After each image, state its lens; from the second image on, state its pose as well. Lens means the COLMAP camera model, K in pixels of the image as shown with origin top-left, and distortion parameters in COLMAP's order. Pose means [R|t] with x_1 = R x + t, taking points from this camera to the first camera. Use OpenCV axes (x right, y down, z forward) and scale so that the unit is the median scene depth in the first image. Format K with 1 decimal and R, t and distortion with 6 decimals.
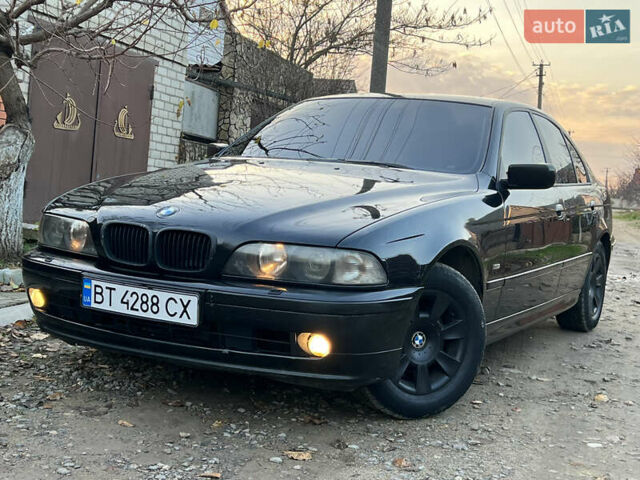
lens RADIAL K [[920.5, 0, 321.7], [0, 920.5, 237.4], [0, 0, 1]] dist [0.106122, 0.000000]
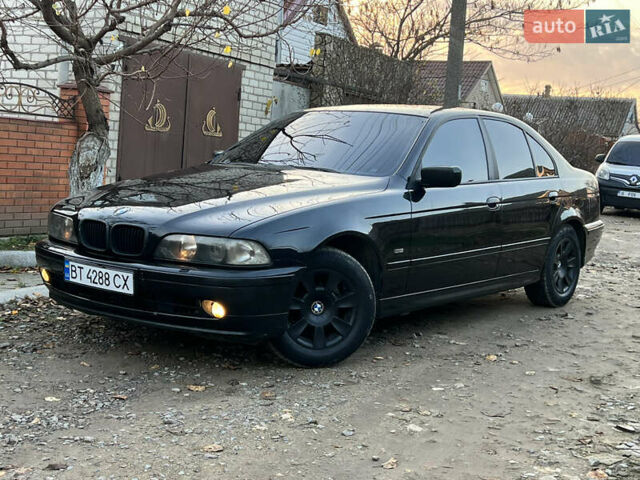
lens RADIAL K [[920.5, 0, 319.7], [0, 920.5, 245.4], [0, 0, 1]] dist [0.106122, 0.000000]
pose [[0.985453, -0.001926, -0.169938, 0.332081], [0.006571, 0.999620, 0.026771, -0.011404], [0.169822, -0.027498, 0.985091, -0.275800]]
